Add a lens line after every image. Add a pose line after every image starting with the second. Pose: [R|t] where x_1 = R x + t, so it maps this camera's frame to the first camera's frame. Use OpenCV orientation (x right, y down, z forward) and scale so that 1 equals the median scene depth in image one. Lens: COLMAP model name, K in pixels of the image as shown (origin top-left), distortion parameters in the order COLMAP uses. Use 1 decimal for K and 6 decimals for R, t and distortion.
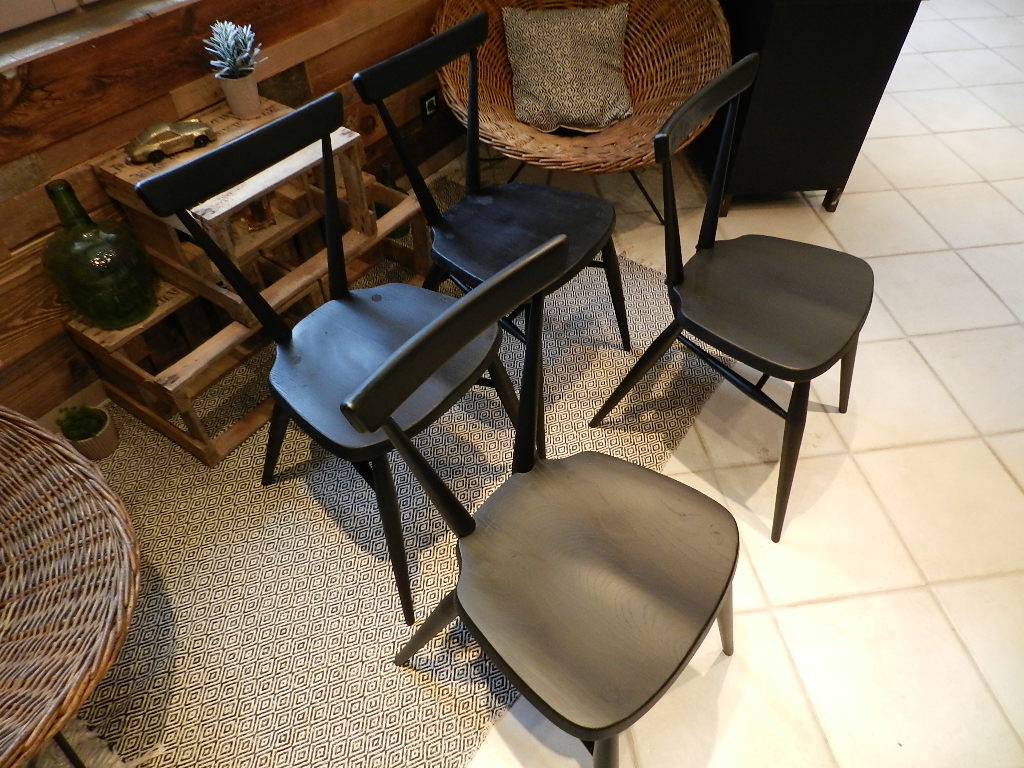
lens RADIAL K [[679.4, 0, 511.5], [0, 679.4, 382.4], [0, 0, 1]] dist [0.002540, 0.005164]
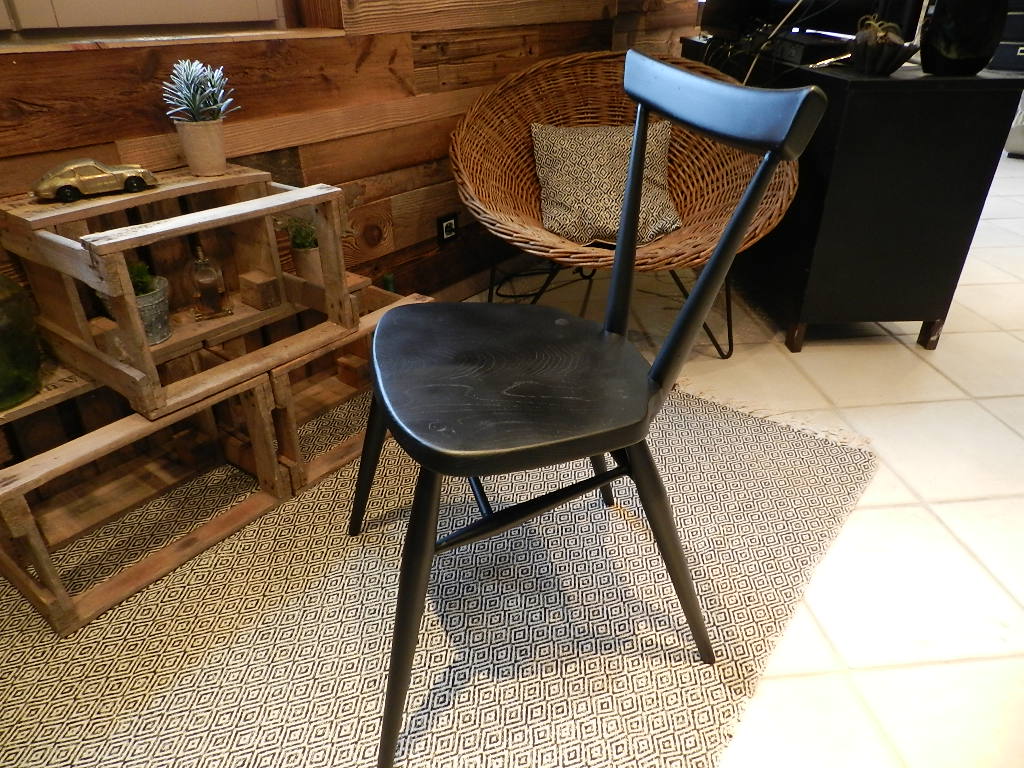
lens RADIAL K [[679.4, 0, 514.3], [0, 679.4, 387.0], [0, 0, 1]] dist [0.002540, 0.005164]
pose [[0.998714, 0.020110, -0.046533, 0.013189], [-0.033428, 0.951342, -0.306317, 0.064292], [0.038109, 0.307479, 0.950792, 0.247874]]
